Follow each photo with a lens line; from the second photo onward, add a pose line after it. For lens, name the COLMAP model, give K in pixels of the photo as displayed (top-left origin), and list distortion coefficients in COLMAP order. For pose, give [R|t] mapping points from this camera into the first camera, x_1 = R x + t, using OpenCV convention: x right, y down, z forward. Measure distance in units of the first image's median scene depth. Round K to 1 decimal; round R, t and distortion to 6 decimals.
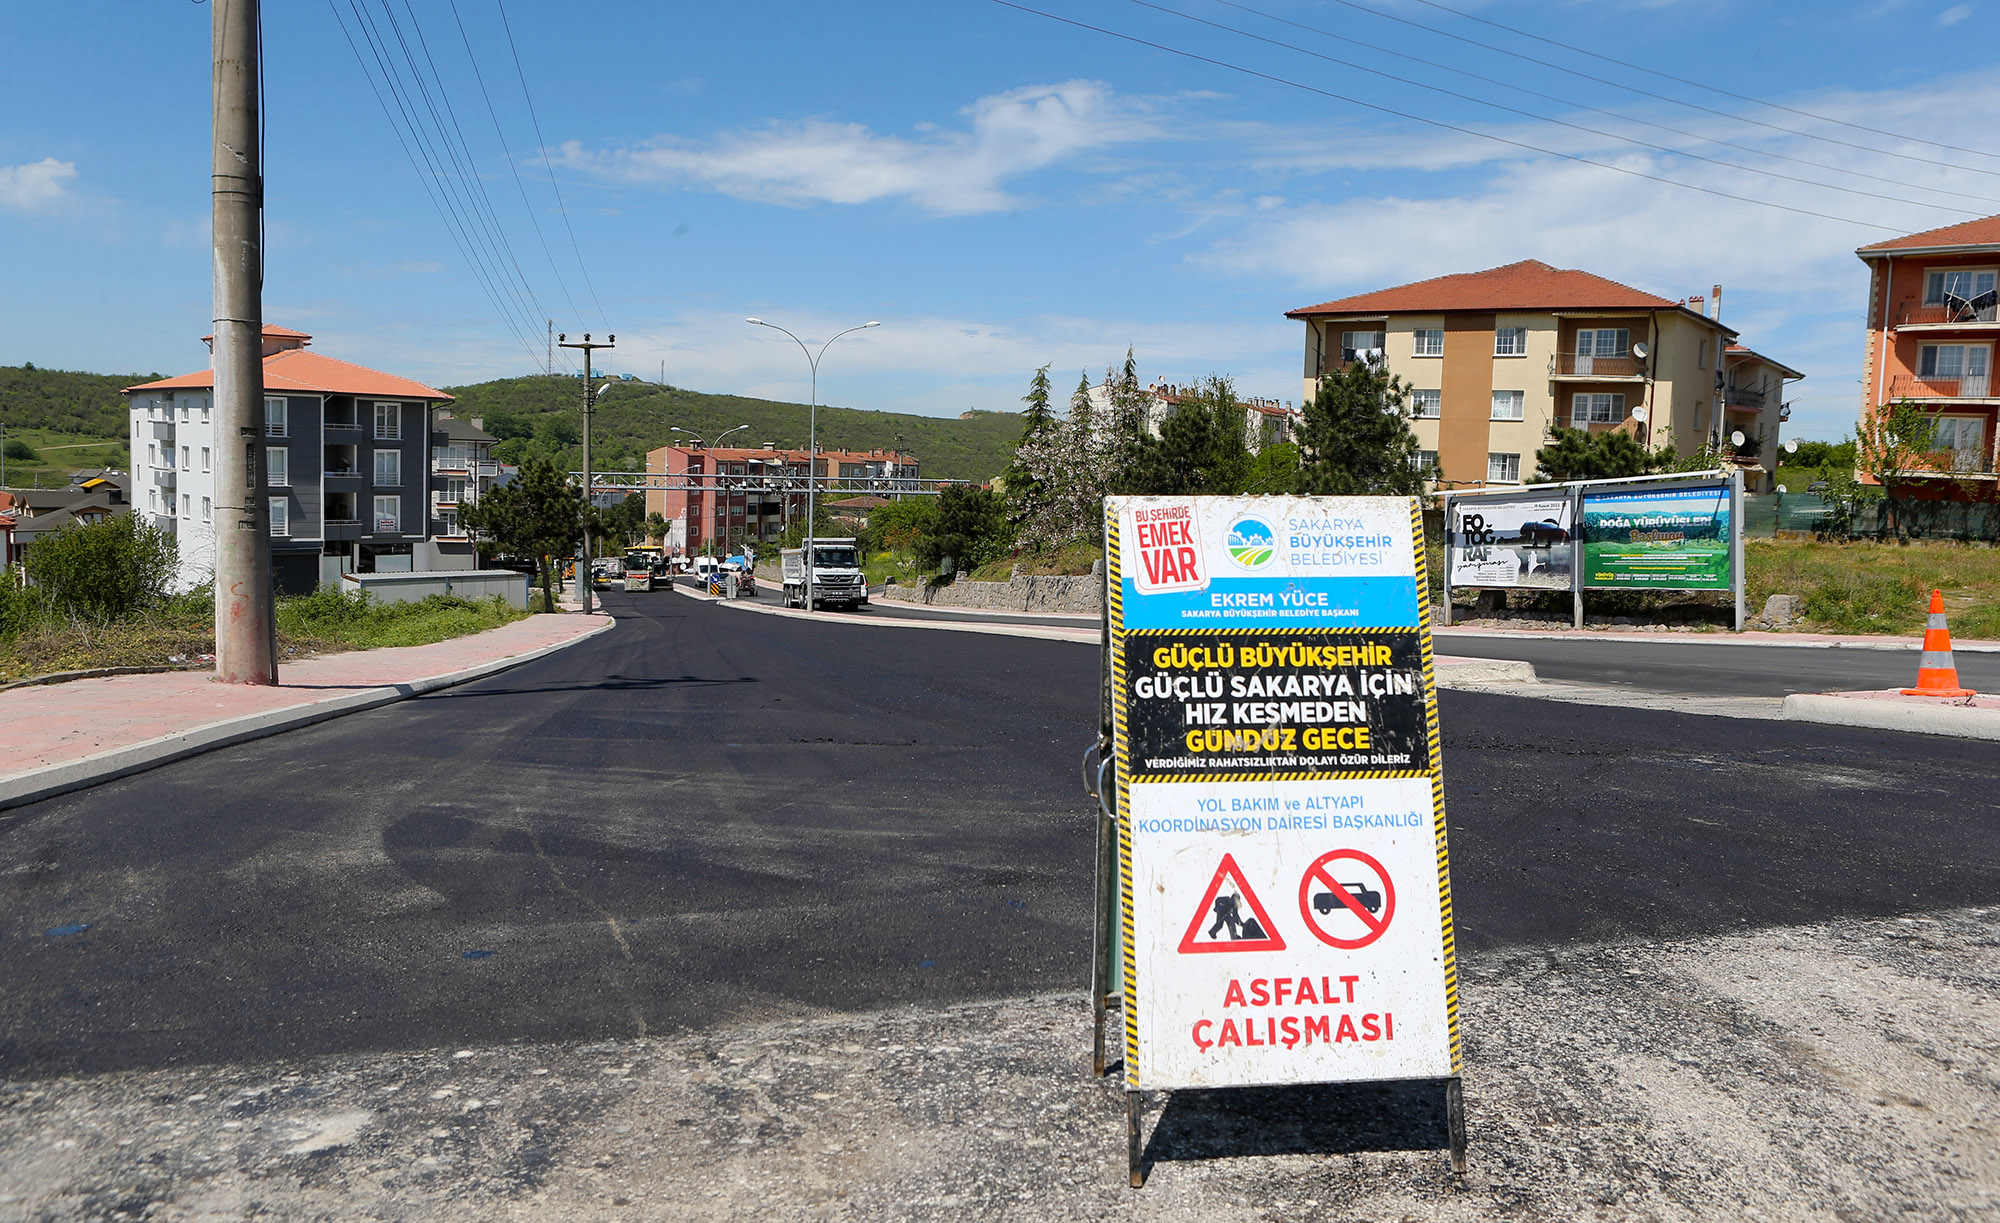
lens RADIAL K [[1502.2, 0, 1000.0], [0, 1502.2, 611.5], [0, 0, 1]] dist [-0.000183, -0.000041]
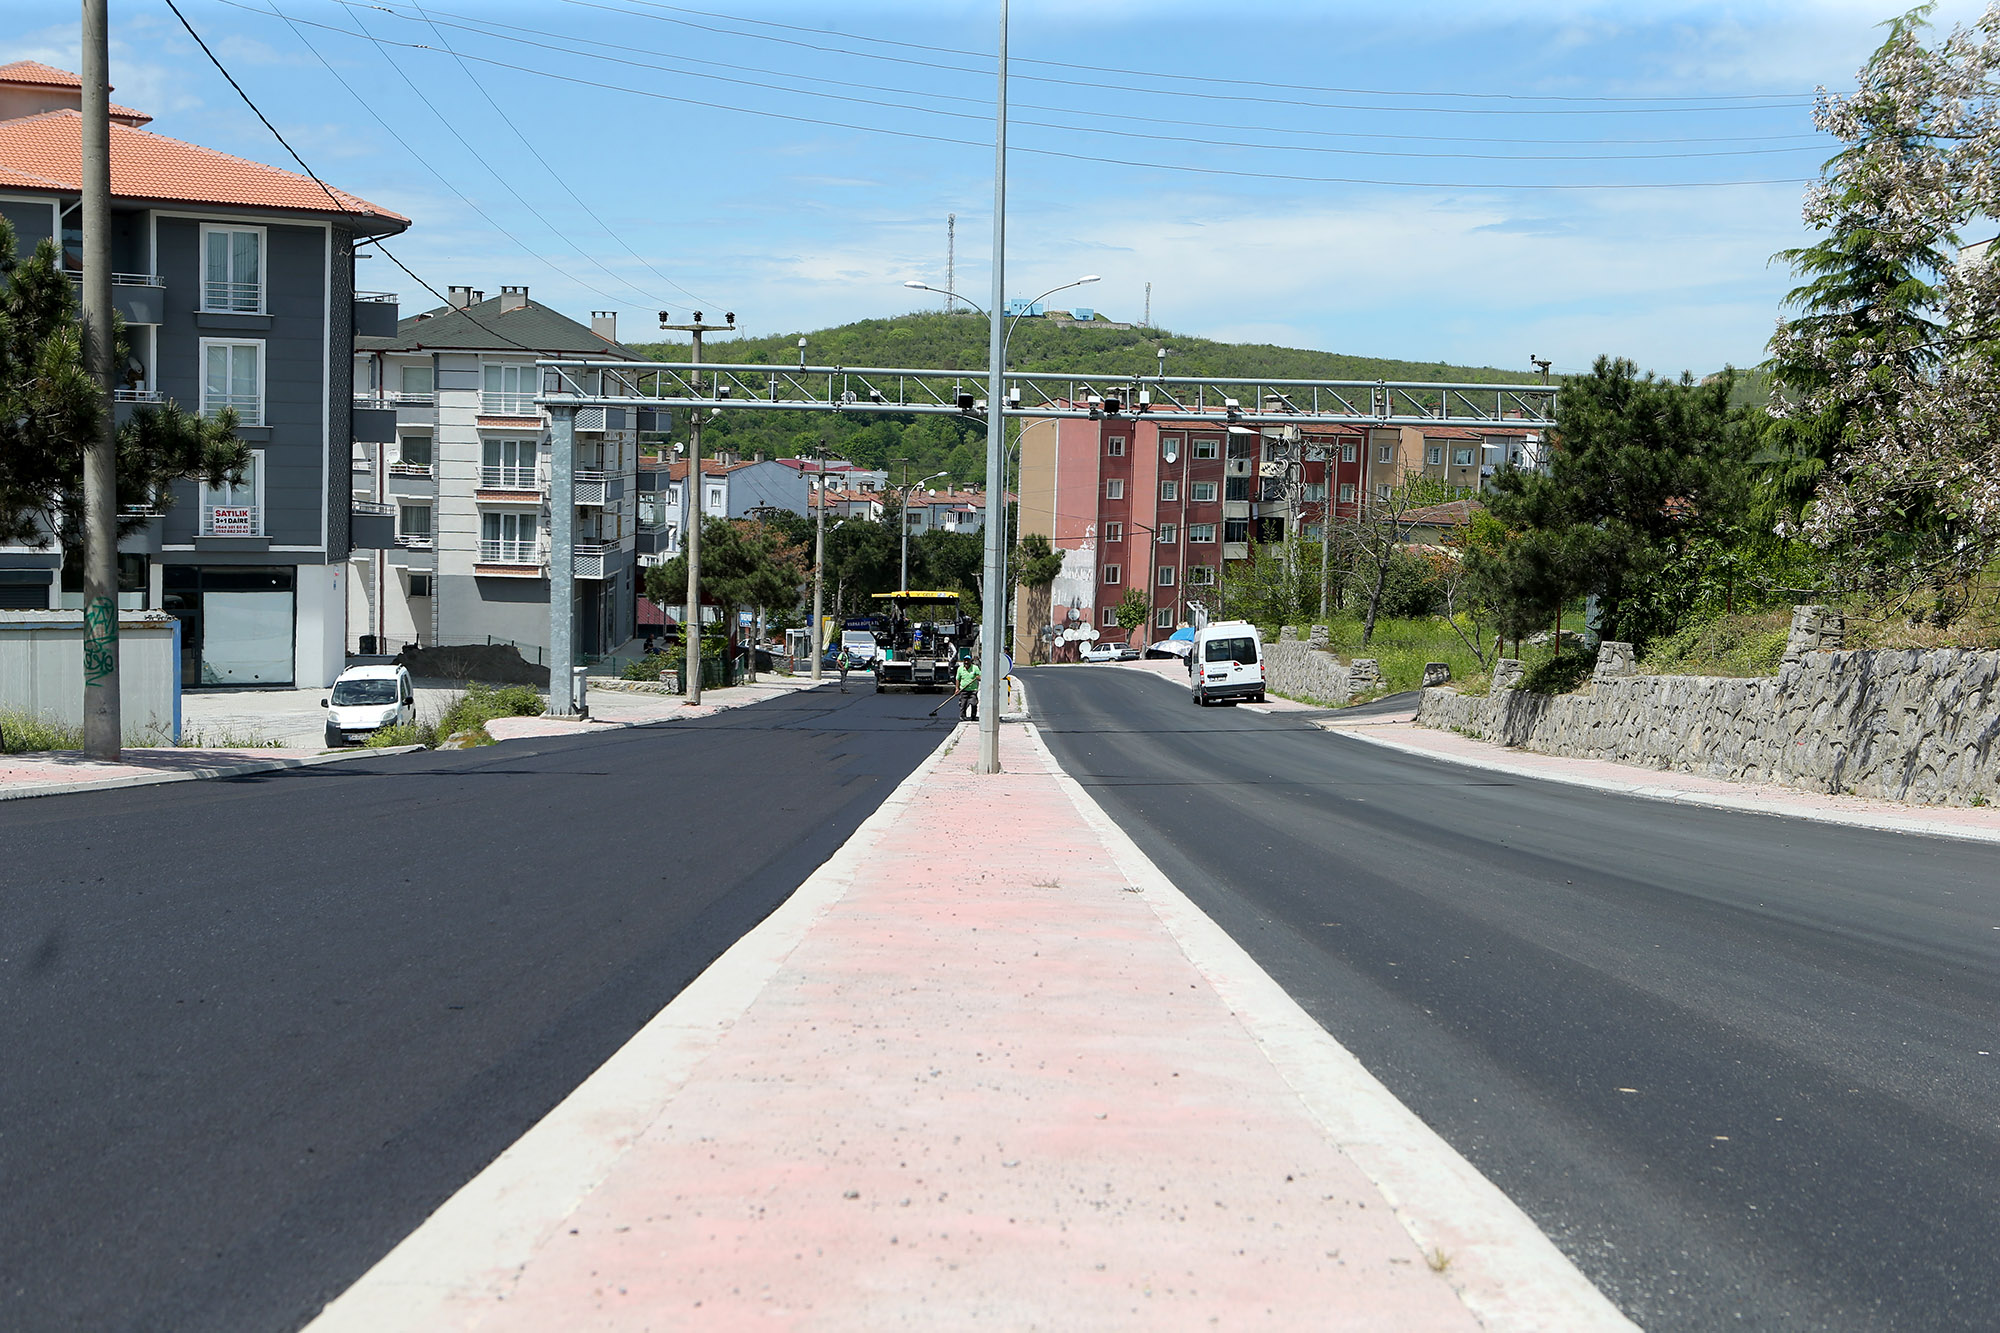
lens RADIAL K [[2633.2, 0, 1000.0], [0, 2633.2, 666.5], [0, 0, 1]] dist [-0.007781, -0.014543]
pose [[0.958782, 0.017824, -0.283583, 0.002311], [-0.025890, 0.999359, -0.024719, -0.002212], [0.282960, 0.031042, 0.958629, 0.182129]]
